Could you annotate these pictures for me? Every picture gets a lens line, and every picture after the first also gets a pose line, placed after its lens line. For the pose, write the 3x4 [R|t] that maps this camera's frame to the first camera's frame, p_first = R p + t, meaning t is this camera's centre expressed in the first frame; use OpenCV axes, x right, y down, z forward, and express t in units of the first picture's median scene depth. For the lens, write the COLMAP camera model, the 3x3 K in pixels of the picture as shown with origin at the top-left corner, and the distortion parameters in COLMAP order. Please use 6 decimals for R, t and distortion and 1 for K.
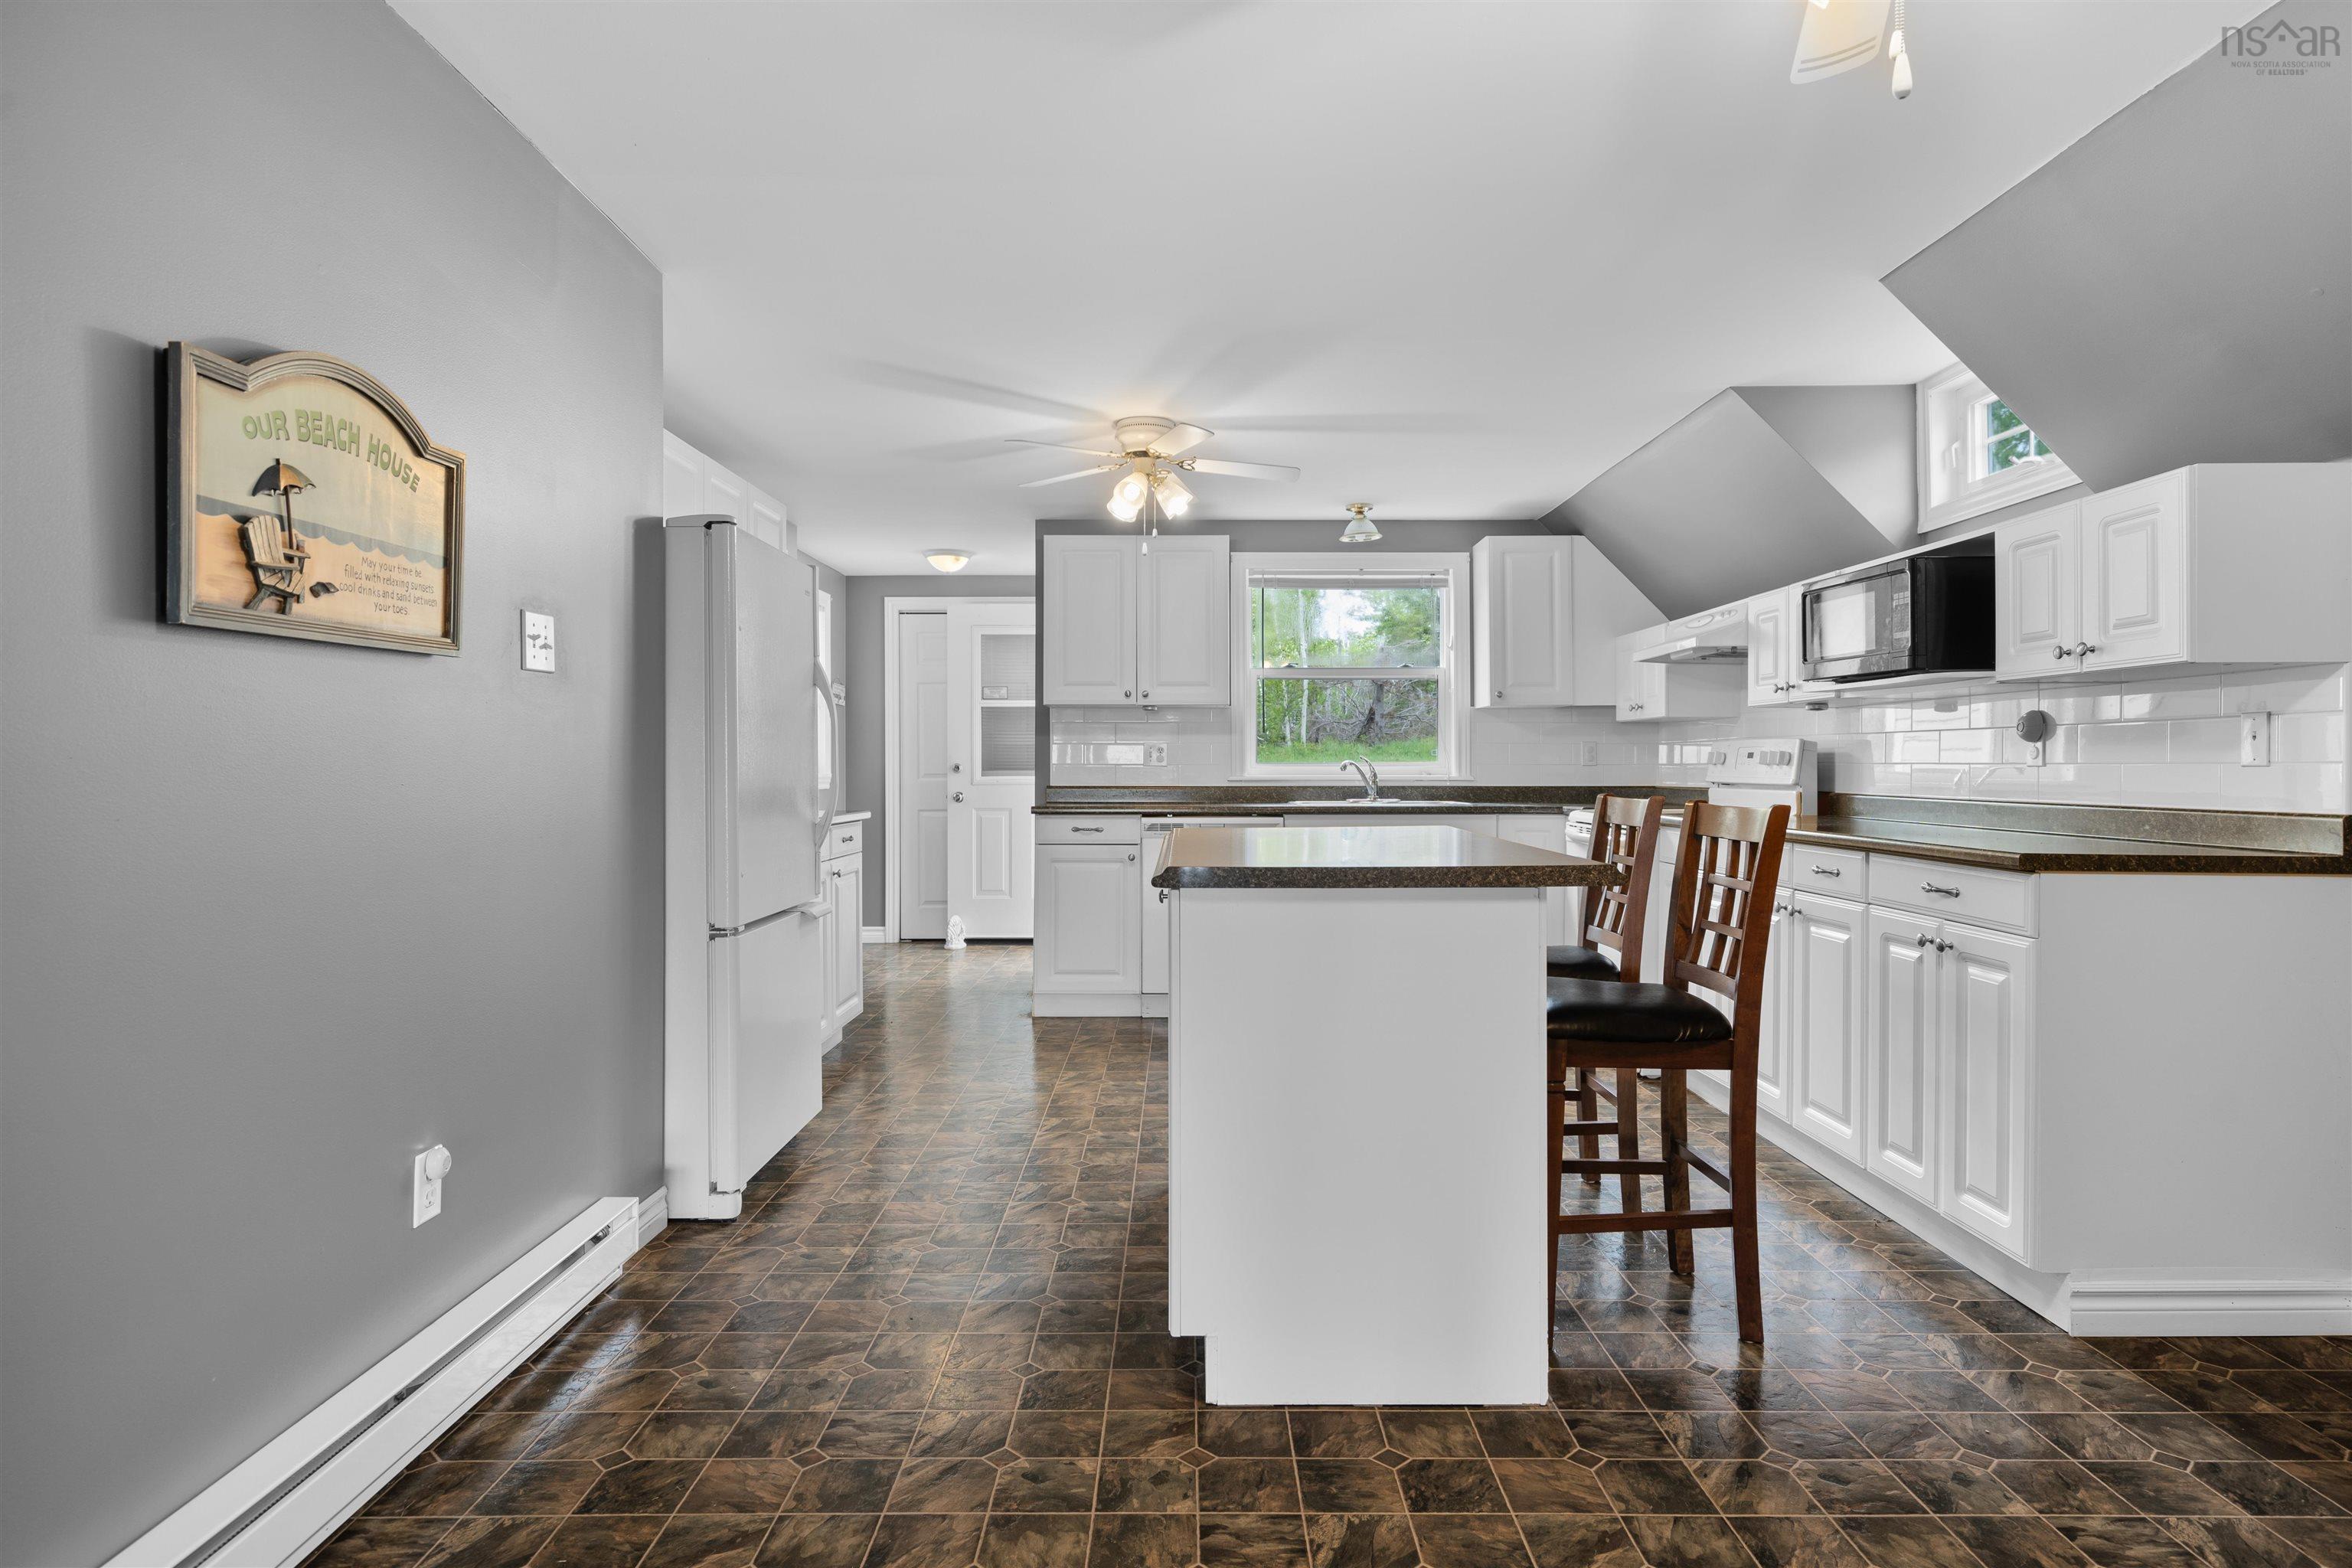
lens RADIAL K [[1289.5, 0, 1176.0], [0, 1289.5, 784.0], [0, 0, 1]] dist [0.003462, -0.000046]
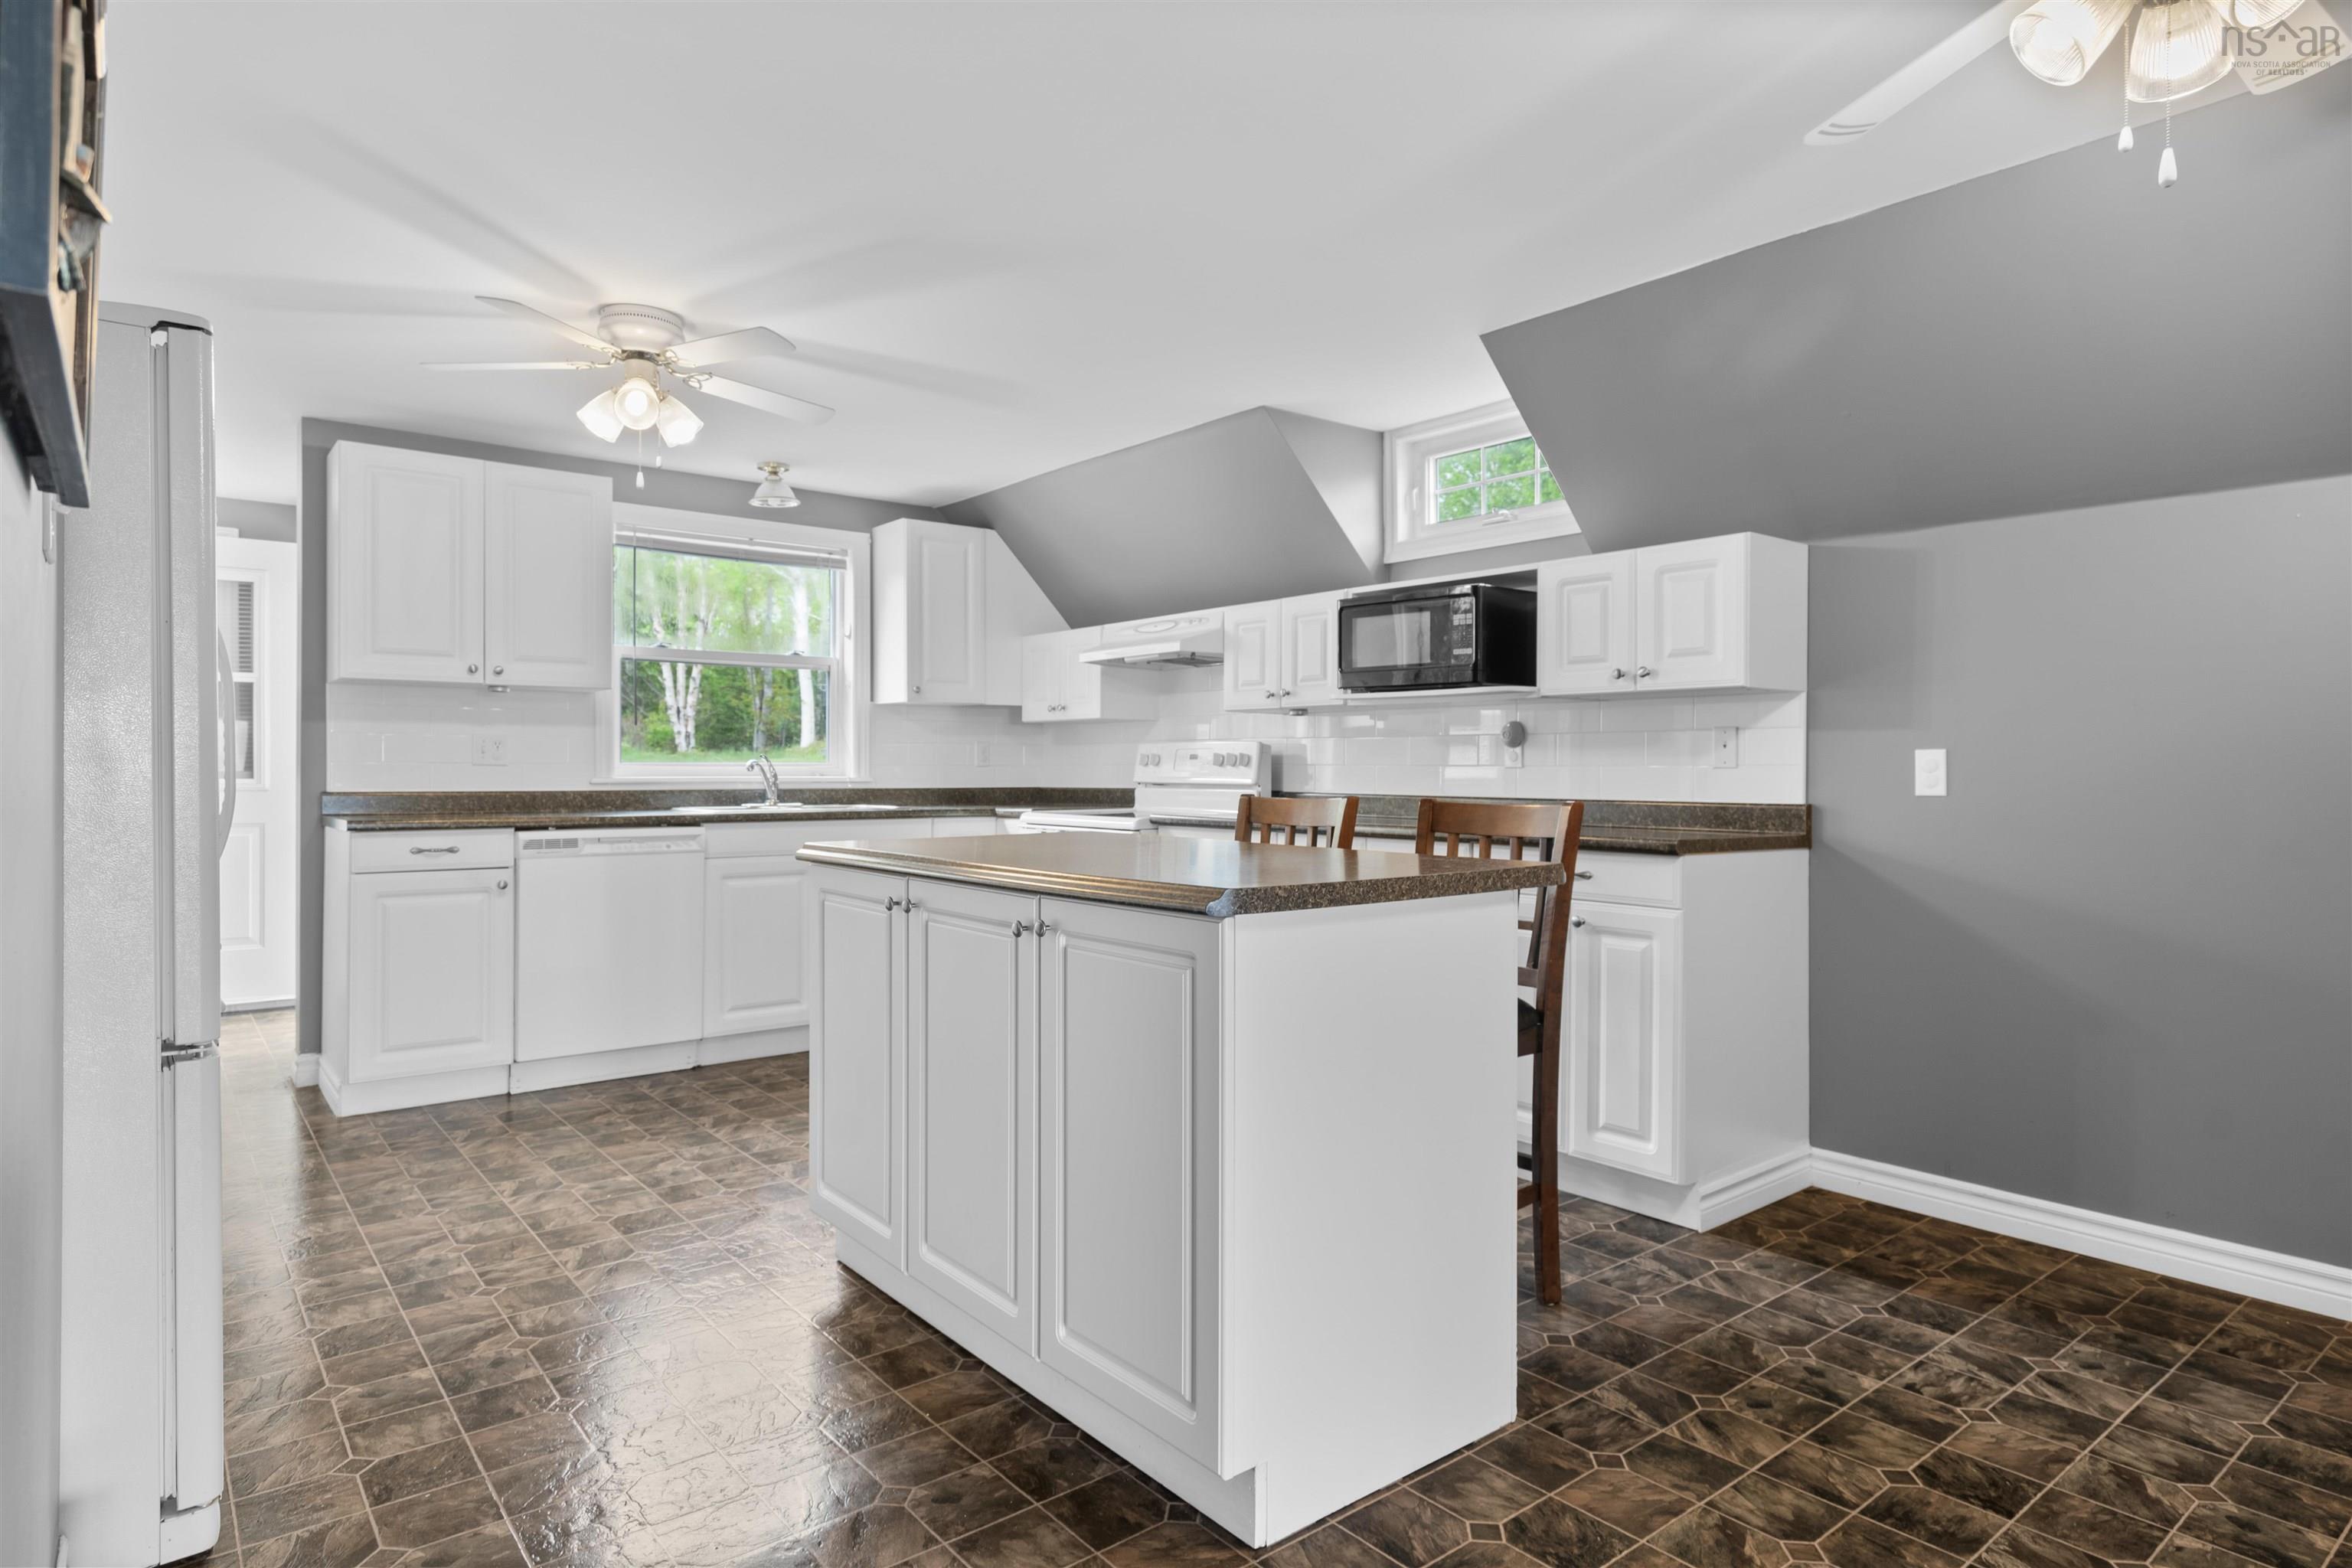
lens RADIAL K [[1305.1, 0, 1176.0], [0, 1305.1, 784.0], [0, 0, 1]] dist [0.002056, 0.000698]
pose [[0.779237, -0.004660, 0.626712, -0.359002], [0.005846, 0.999983, 0.000167, -0.000434], [-0.626702, 0.003533, 0.779251, 0.266395]]
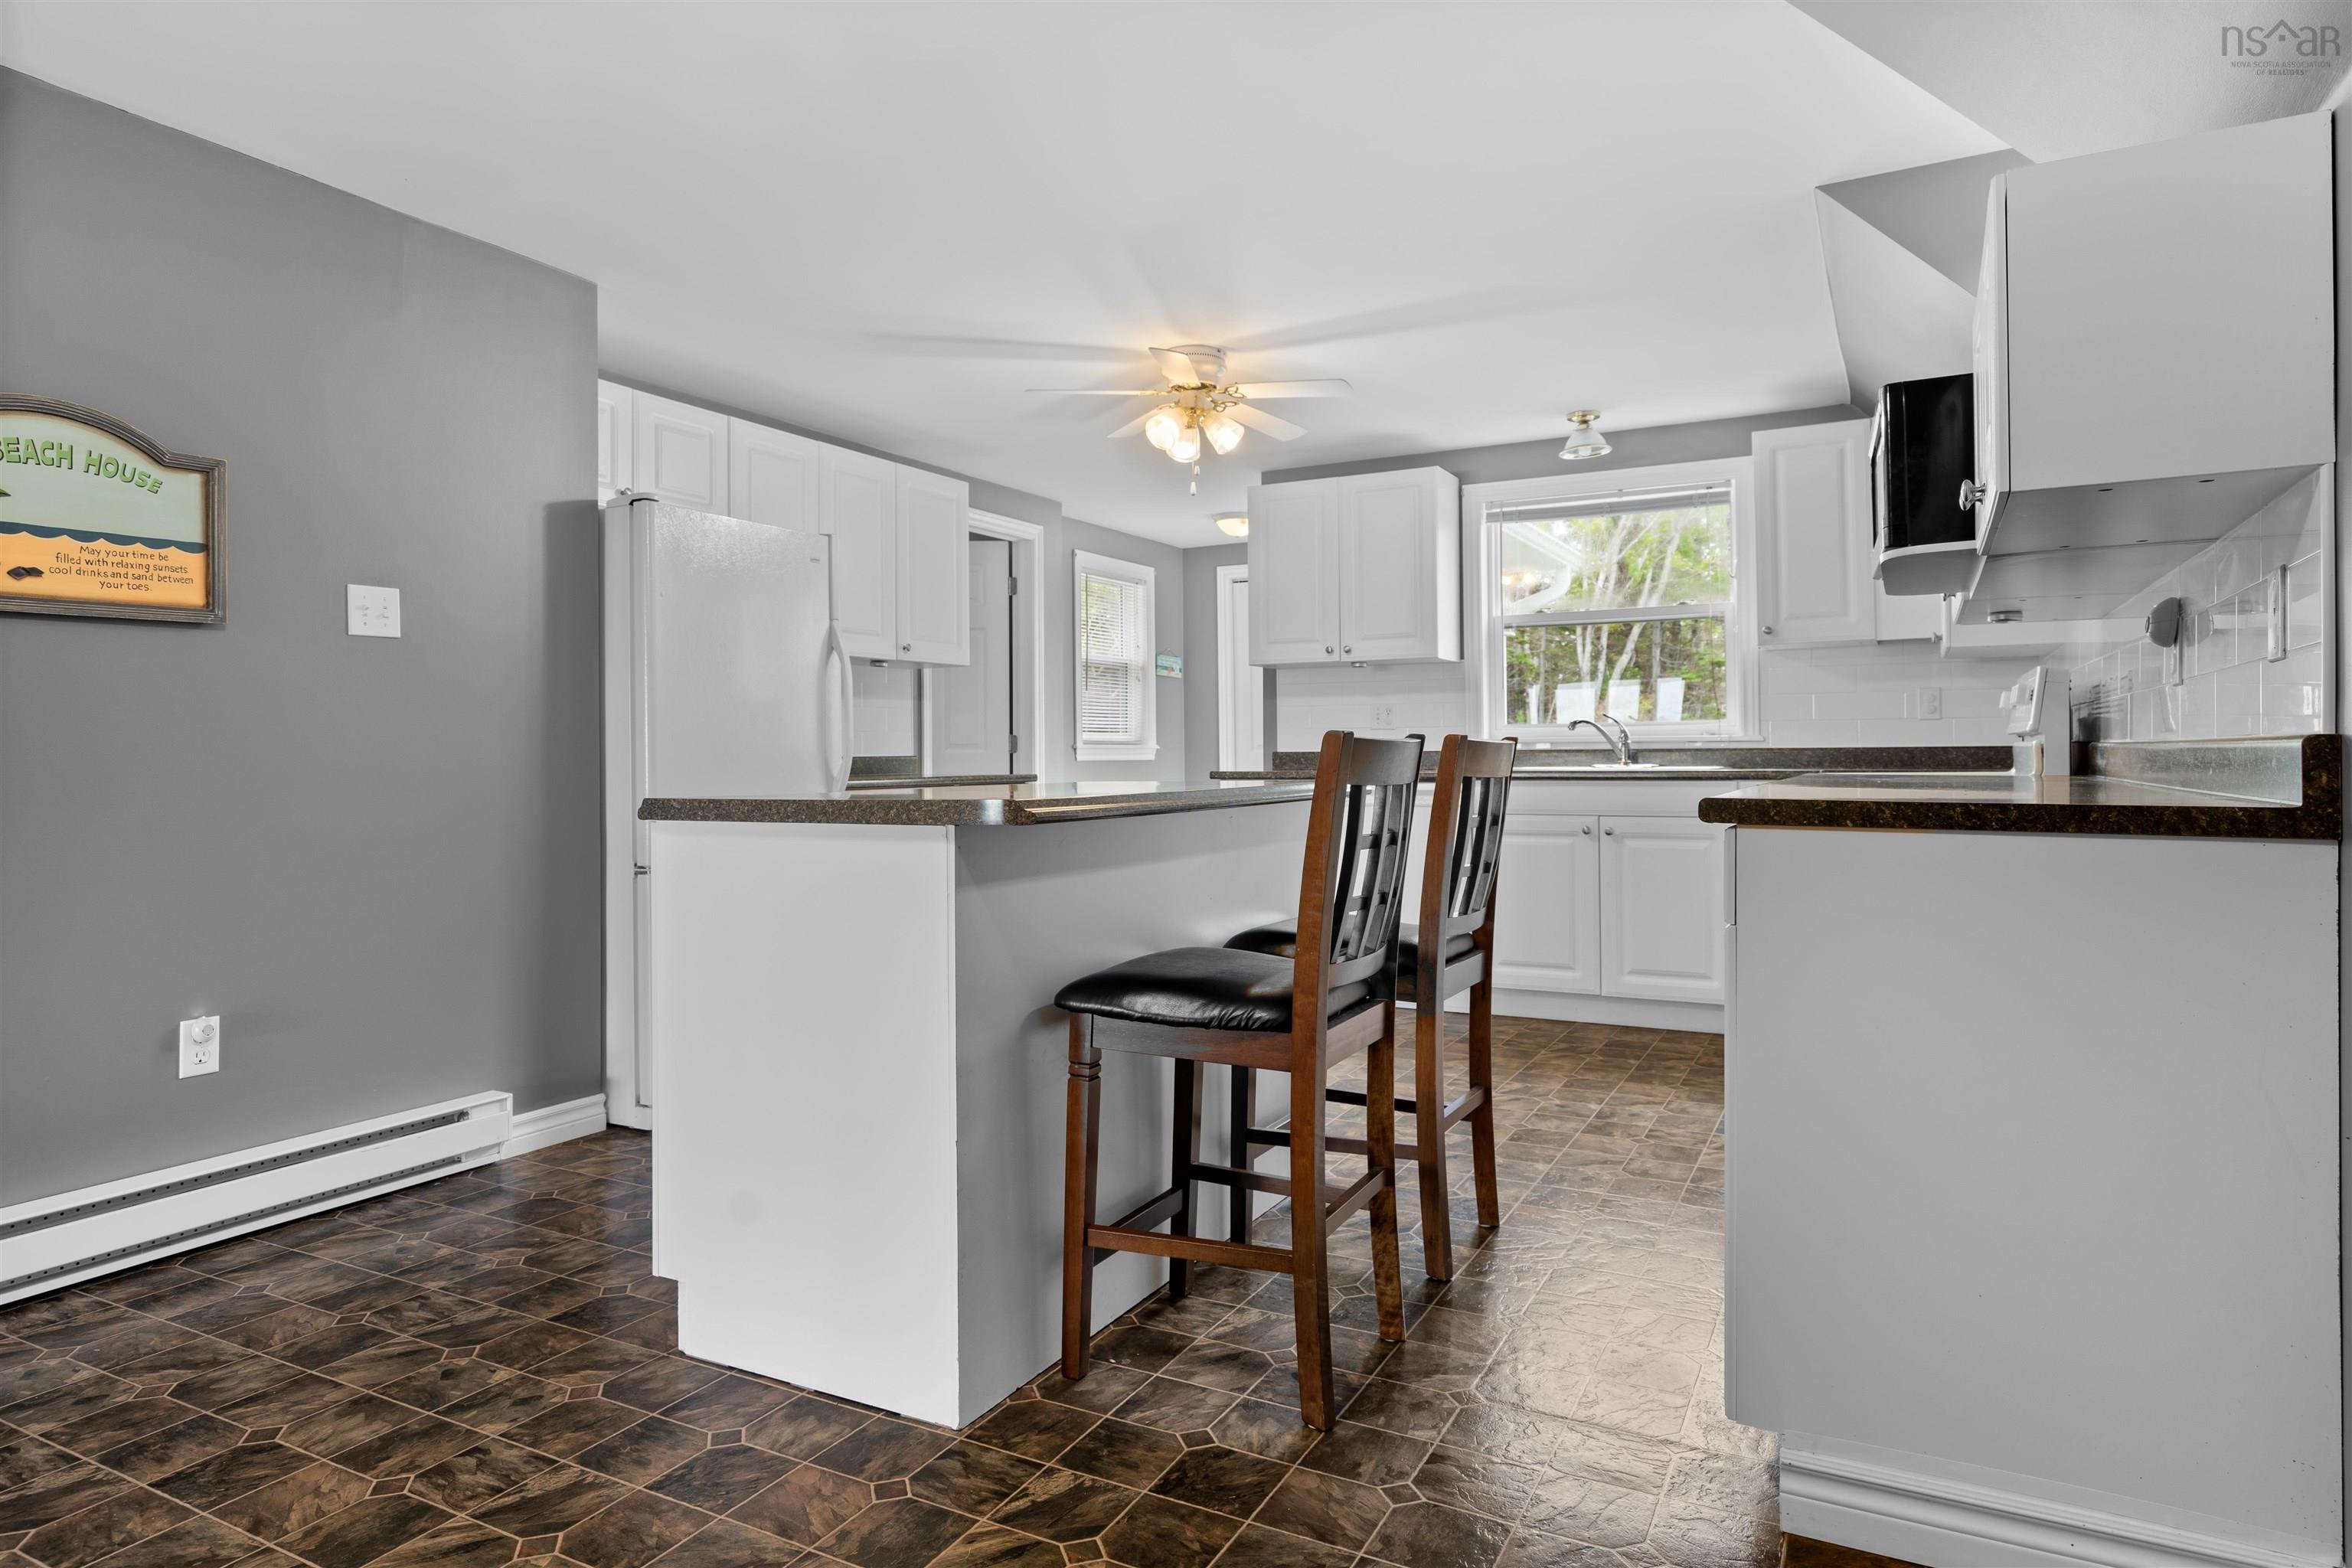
lens RADIAL K [[1334.5, 0, 1176.9], [0, 1334.5, 759.5], [0, 0, 1]] dist [0.001223, 0.000615]
pose [[0.886478, -0.005272, -0.462741, 0.564013], [0.001696, 0.999965, -0.008143, 0.029472], [0.462768, 0.006434, 0.886456, 0.189670]]
